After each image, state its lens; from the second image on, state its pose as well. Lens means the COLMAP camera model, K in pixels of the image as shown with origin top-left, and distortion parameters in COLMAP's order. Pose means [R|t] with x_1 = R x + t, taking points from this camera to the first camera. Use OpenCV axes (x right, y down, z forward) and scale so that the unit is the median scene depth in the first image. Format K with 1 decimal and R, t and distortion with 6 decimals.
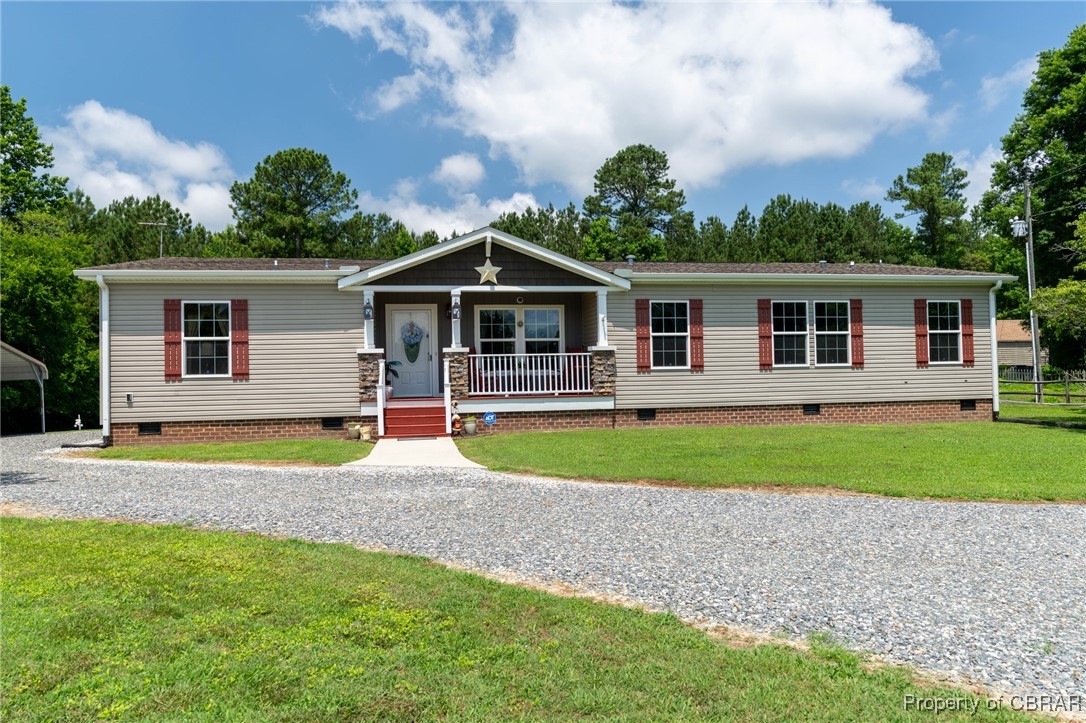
lens RADIAL K [[762.6, 0, 518.0], [0, 762.6, 349.1], [0, 0, 1]] dist [-0.000951, -0.001681]
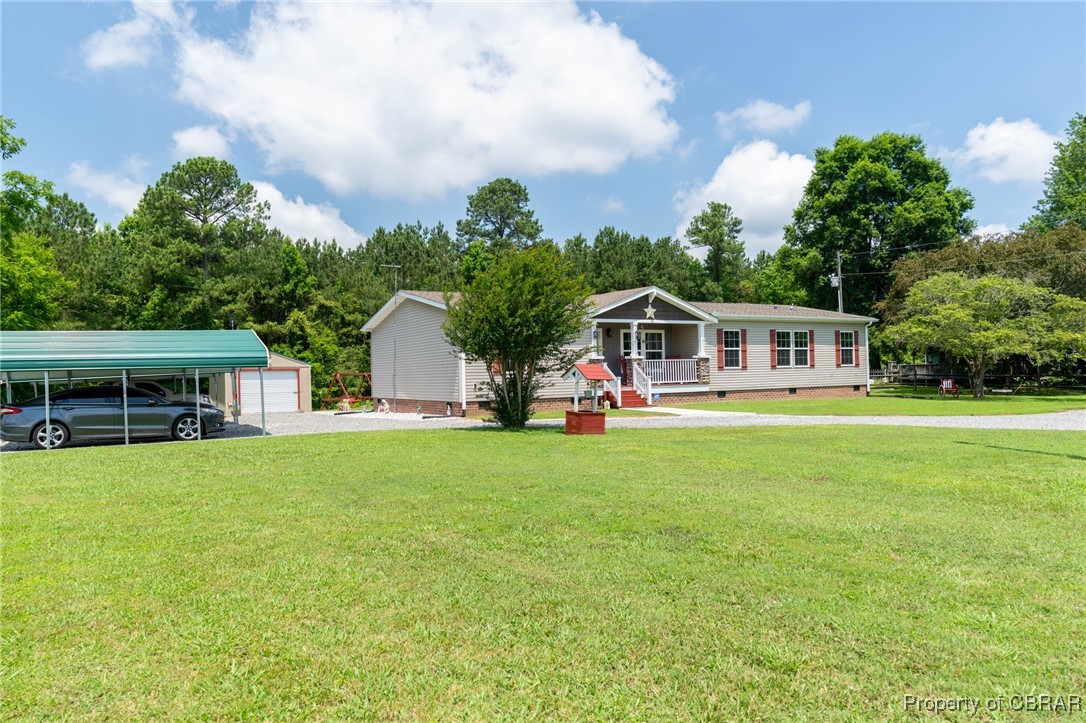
lens RADIAL K [[761.4, 0, 543.0], [0, 761.4, 361.5], [0, 0, 1]] dist [0.004086, 0.000500]
pose [[0.936795, 0.003690, 0.349860, -0.789642], [-0.008664, 0.999882, 0.012652, -0.008195], [-0.349772, -0.014884, 0.936717, -0.476148]]
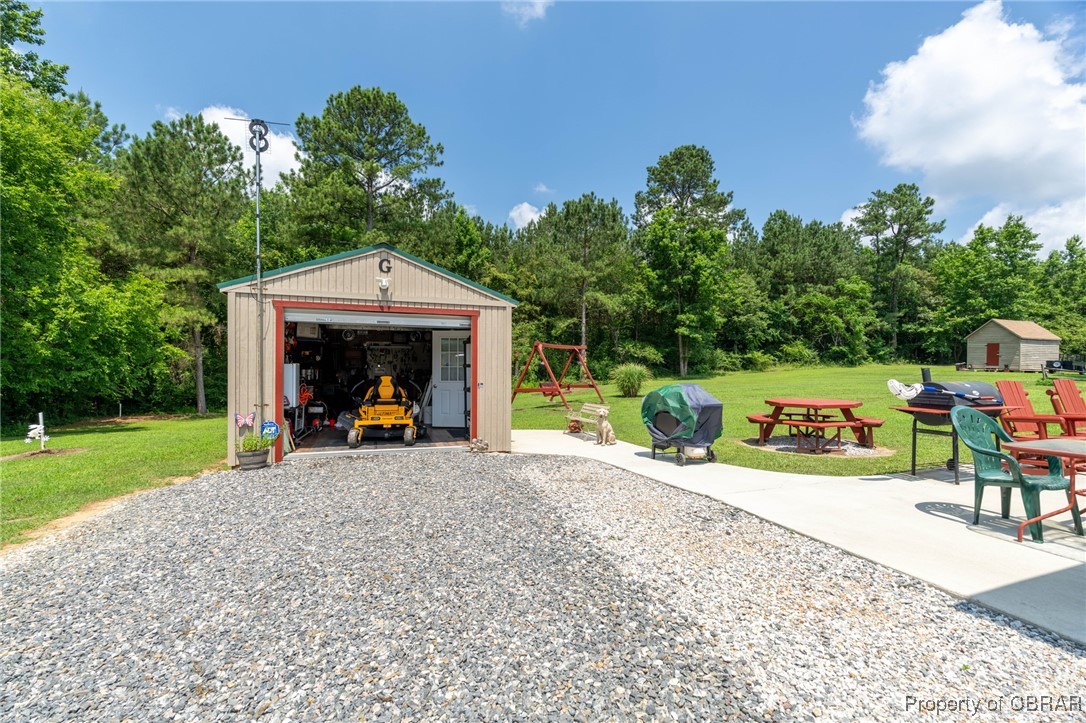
lens RADIAL K [[501.6, 0, 543.0], [0, 501.6, 361.5], [0, 0, 1]] dist [-0.003740, -0.000370]
pose [[0.980664, 0.030135, 0.193366, -0.707368], [-0.038523, 0.998466, 0.039767, 0.071558], [-0.191871, -0.046448, 0.980321, 1.341441]]
